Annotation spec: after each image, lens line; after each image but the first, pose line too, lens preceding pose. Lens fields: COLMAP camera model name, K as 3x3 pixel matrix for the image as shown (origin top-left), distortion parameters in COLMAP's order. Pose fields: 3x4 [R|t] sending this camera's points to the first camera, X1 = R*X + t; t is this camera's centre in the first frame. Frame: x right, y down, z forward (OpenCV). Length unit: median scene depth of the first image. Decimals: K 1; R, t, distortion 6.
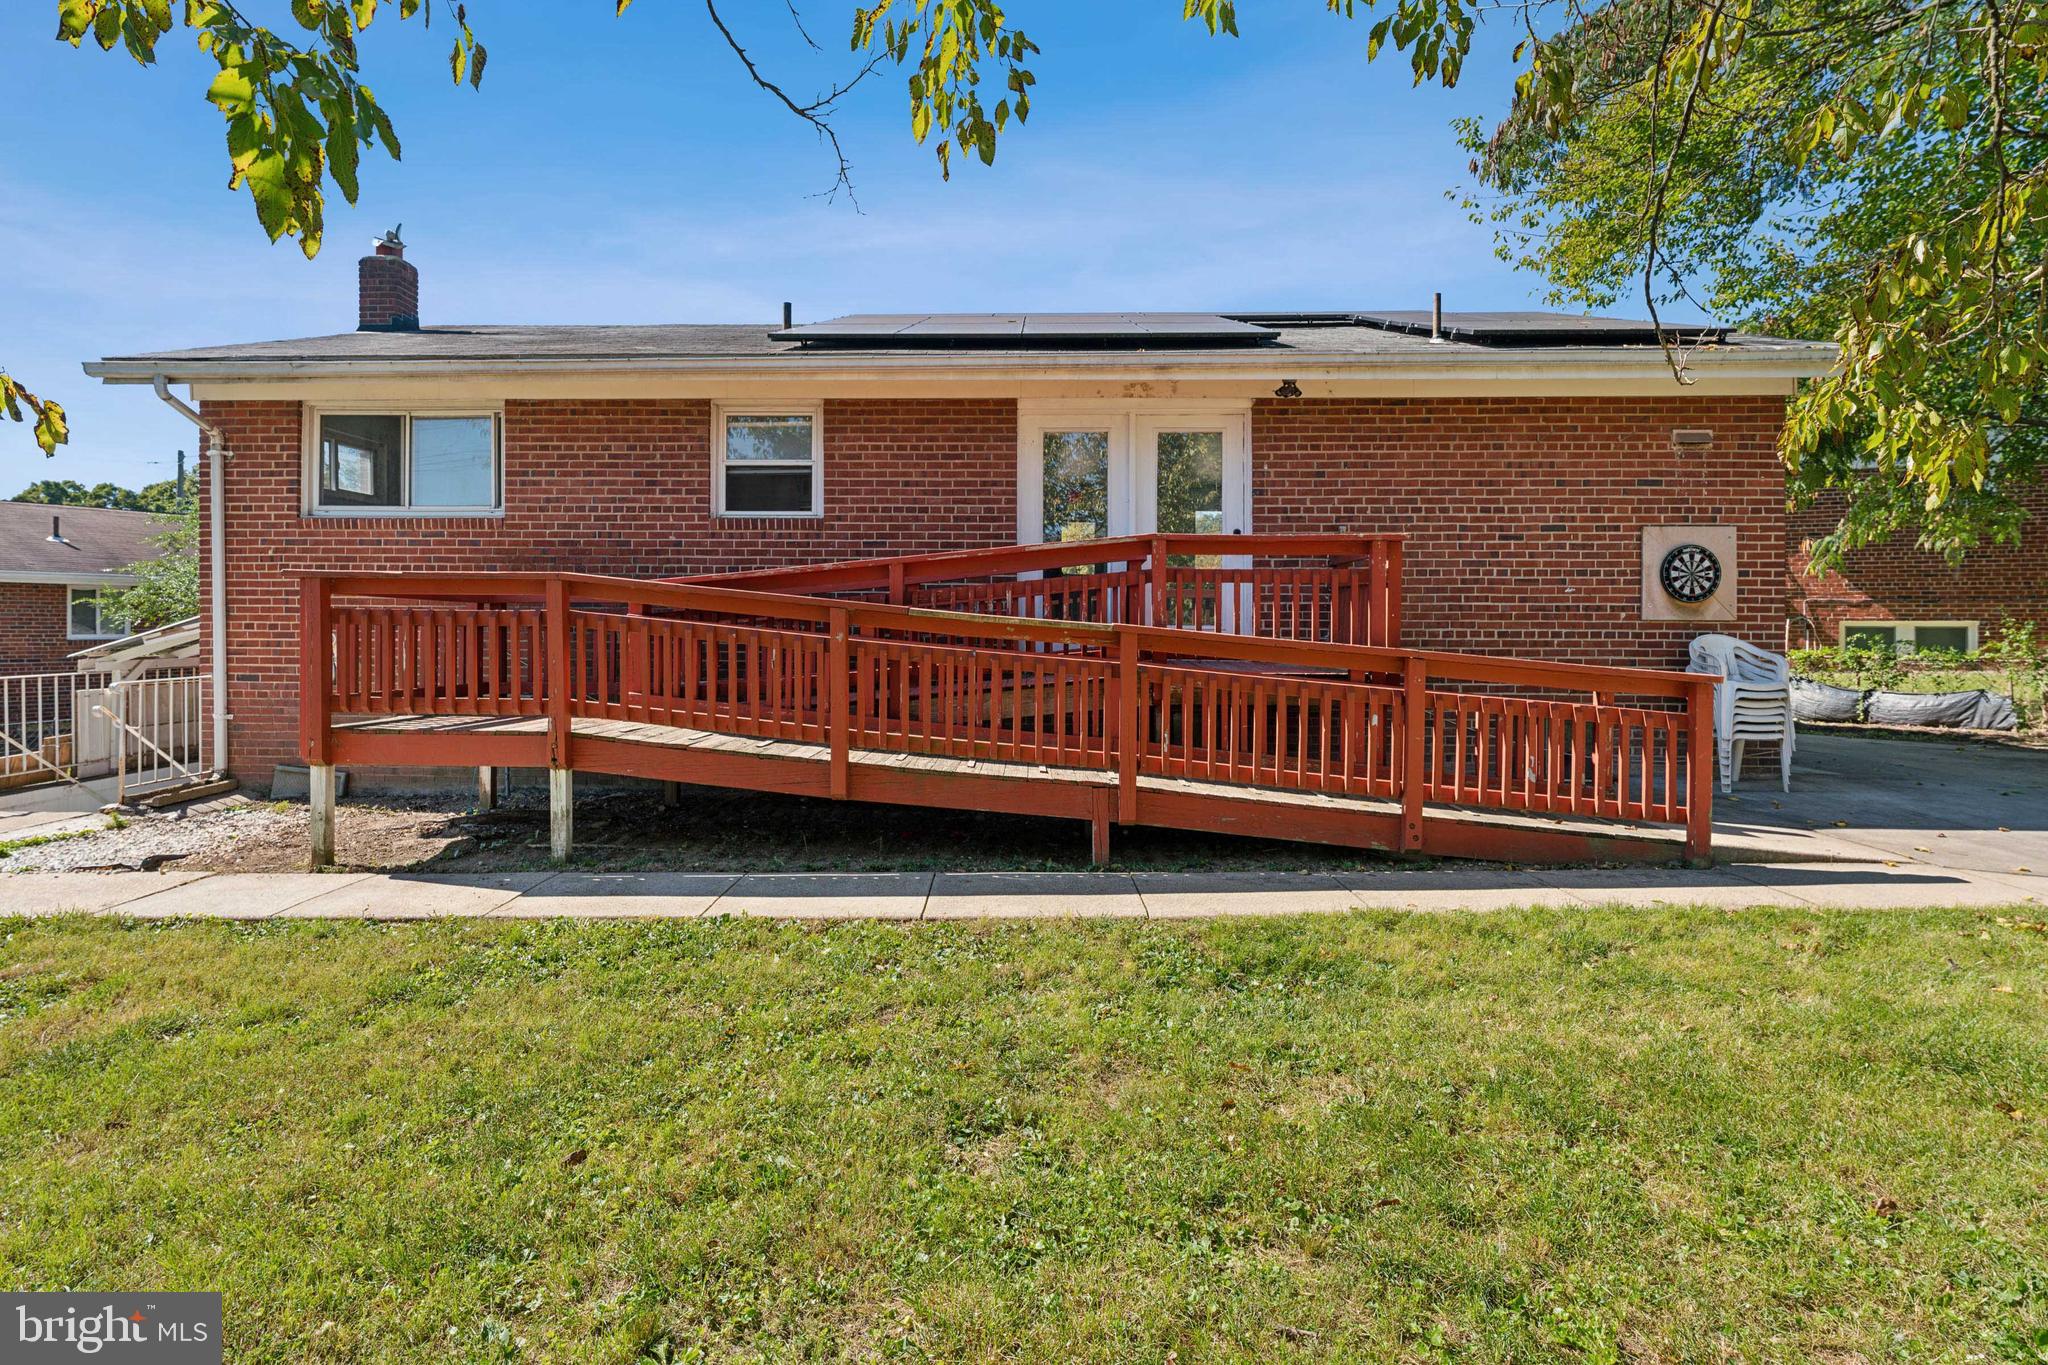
lens RADIAL K [[1072.5, 0, 1034.0], [0, 1072.5, 626.5], [0, 0, 1]] dist [-0.003014, -0.000130]
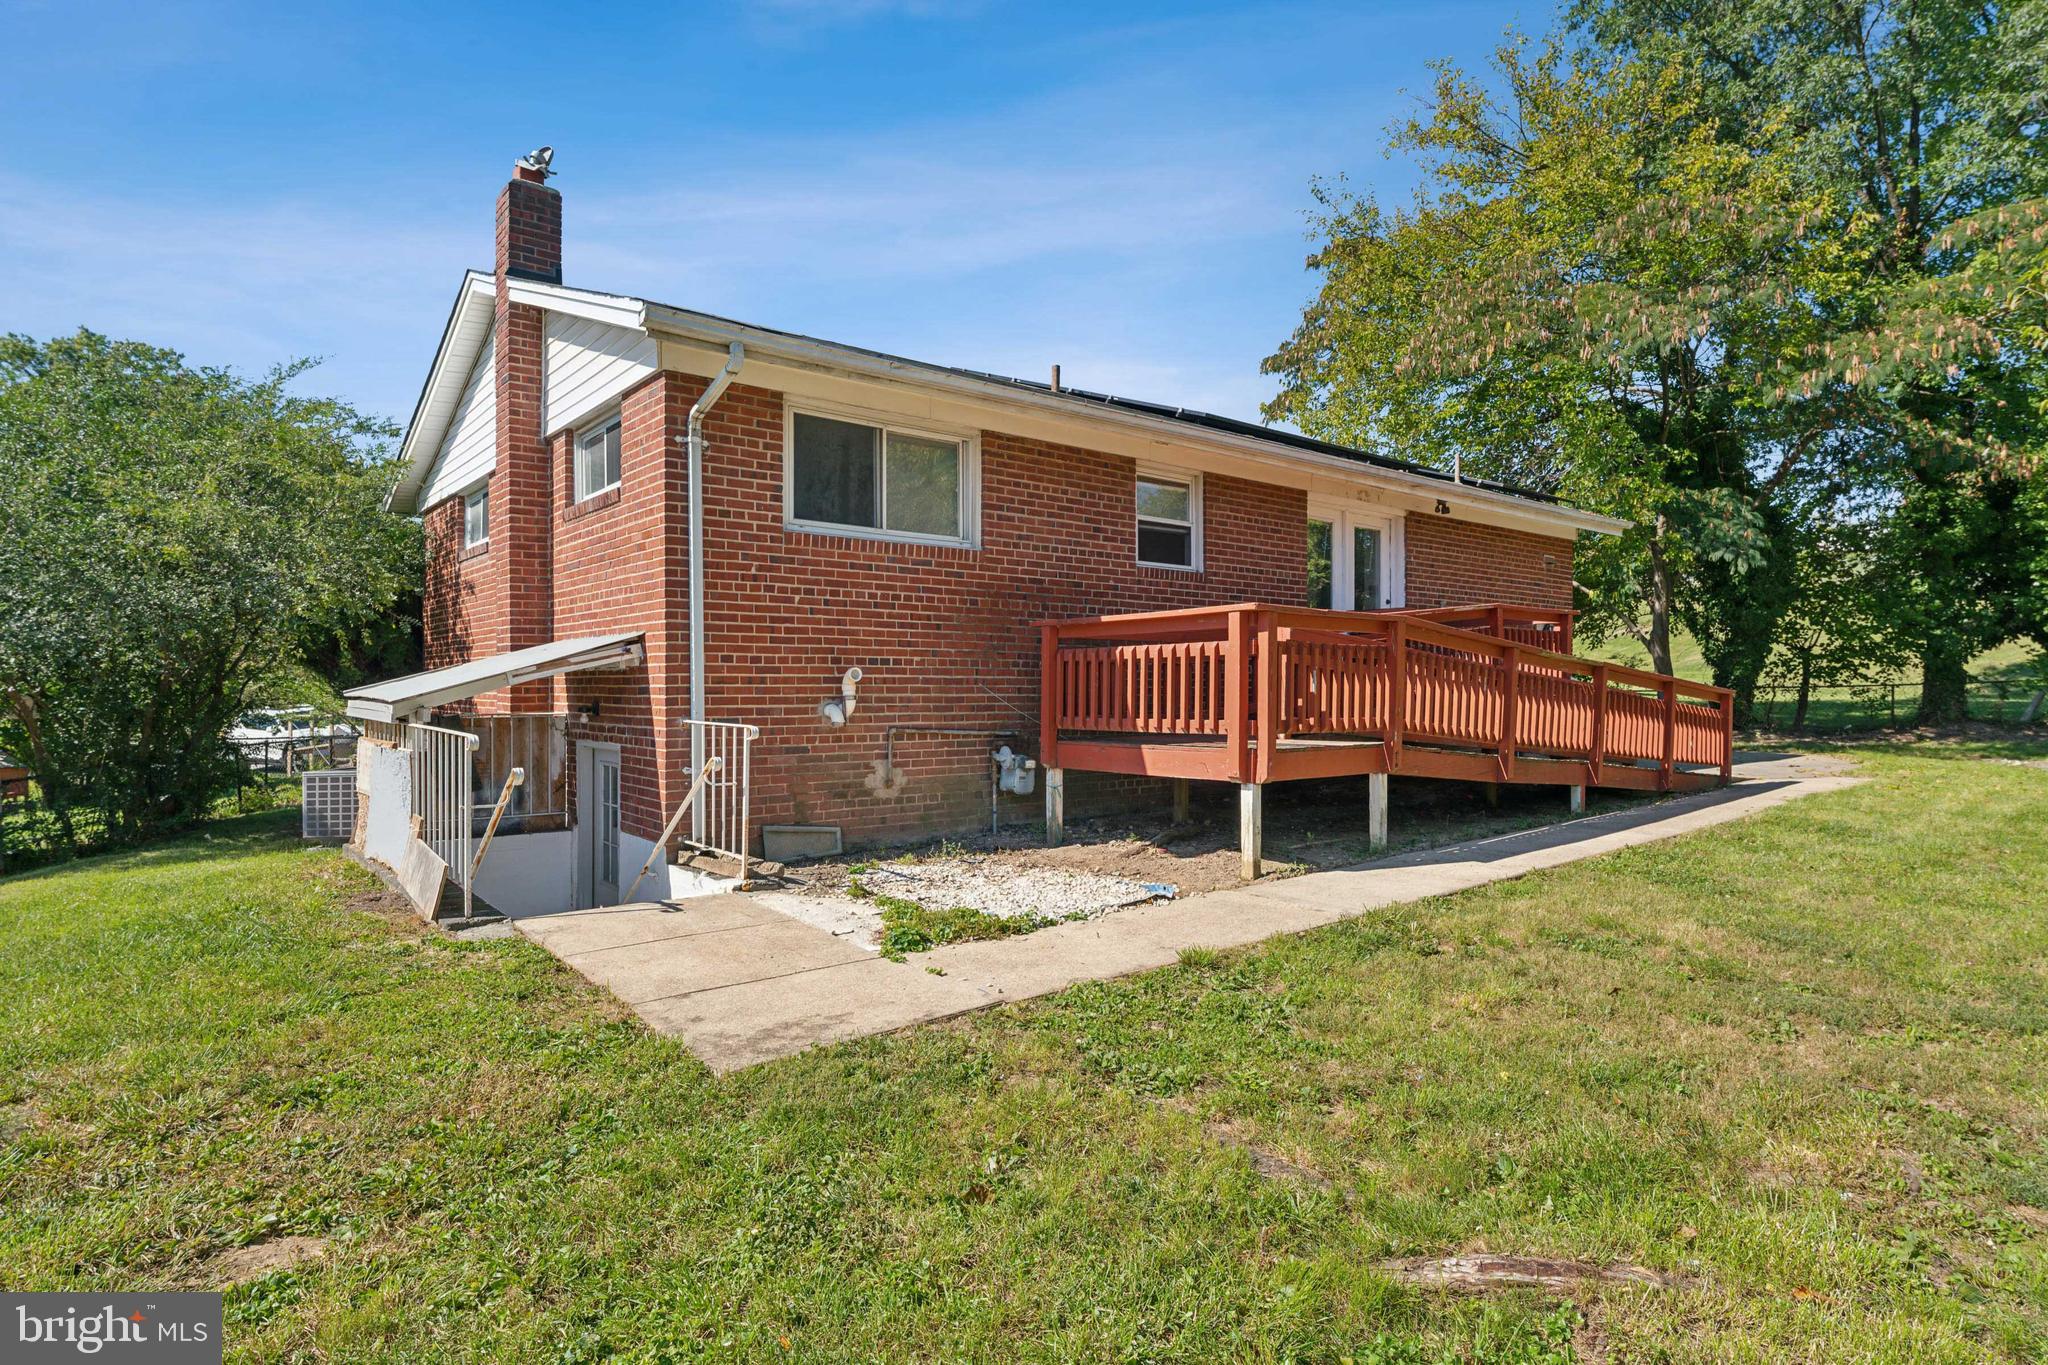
lens RADIAL K [[1072.5, 0, 1026.3], [0, 1072.5, 687.0], [0, 0, 1]] dist [-0.003014, -0.000130]
pose [[0.750675, -0.006011, 0.660644, -1.108544], [-0.000251, 0.999956, 0.009384, 0.013477], [-0.660671, -0.007210, 0.750641, 0.238389]]
